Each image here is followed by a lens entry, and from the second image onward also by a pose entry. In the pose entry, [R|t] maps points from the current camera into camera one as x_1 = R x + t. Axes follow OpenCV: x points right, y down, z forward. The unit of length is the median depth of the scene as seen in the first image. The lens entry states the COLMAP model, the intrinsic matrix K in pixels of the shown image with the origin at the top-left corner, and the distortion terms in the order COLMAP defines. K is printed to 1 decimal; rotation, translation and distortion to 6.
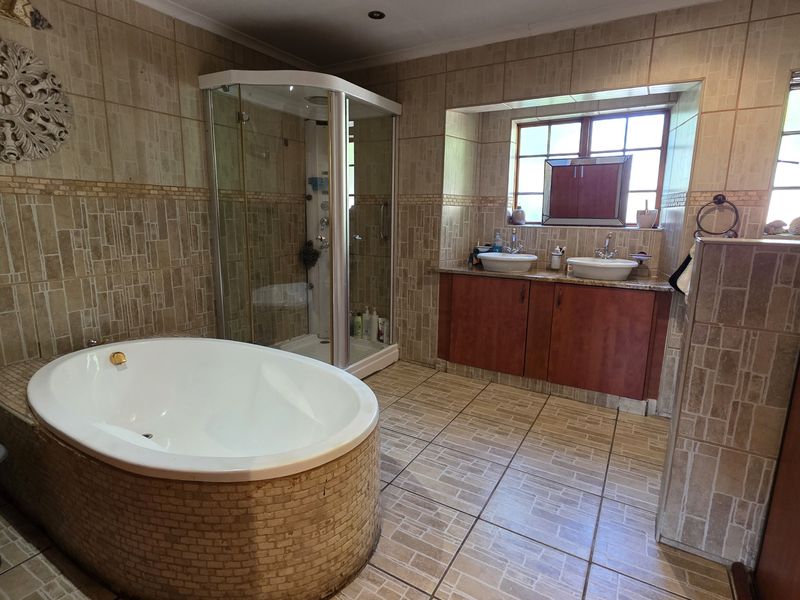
lens RADIAL K [[426.8, 0, 400.6], [0, 426.8, 299.5], [0, 0, 1]] dist [0.002086, -0.001662]
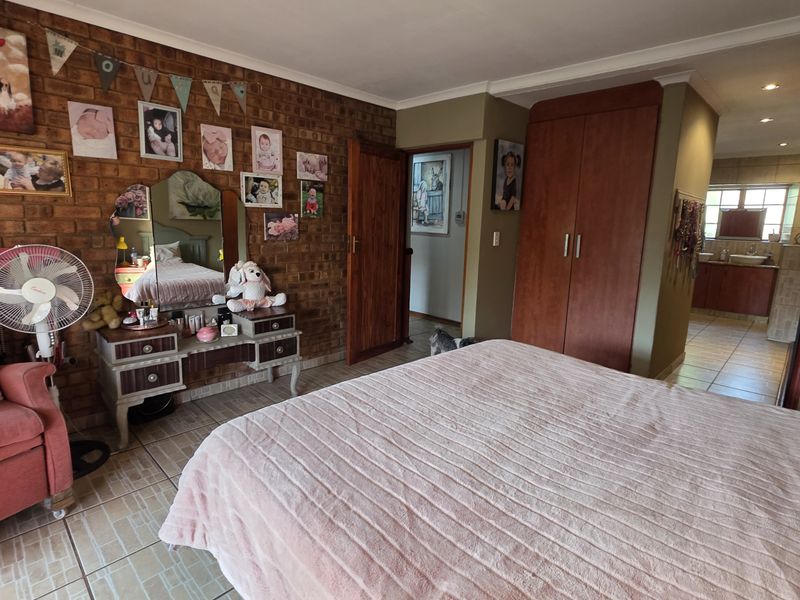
lens RADIAL K [[426.8, 0, 398.7], [0, 426.8, 295.7], [0, 0, 1]] dist [0.002086, -0.001662]
pose [[0.970281, 0.059405, -0.234575, -0.748878], [-0.065987, 0.997614, -0.020303, 0.276615], [0.232809, 0.035179, 0.971886, -1.549390]]
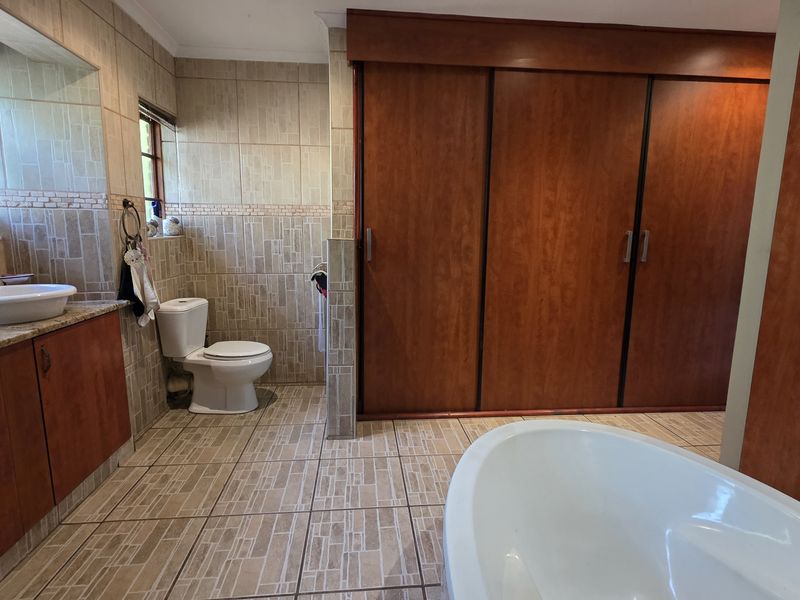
lens RADIAL K [[426.8, 0, 399.0], [0, 426.8, 297.7], [0, 0, 1]] dist [0.002086, -0.001662]
pose [[-0.589208, -0.140692, 0.795638, -0.372513], [0.140465, 0.951892, 0.272343, -0.178546], [-0.795678, 0.272226, -0.541101, 0.934397]]
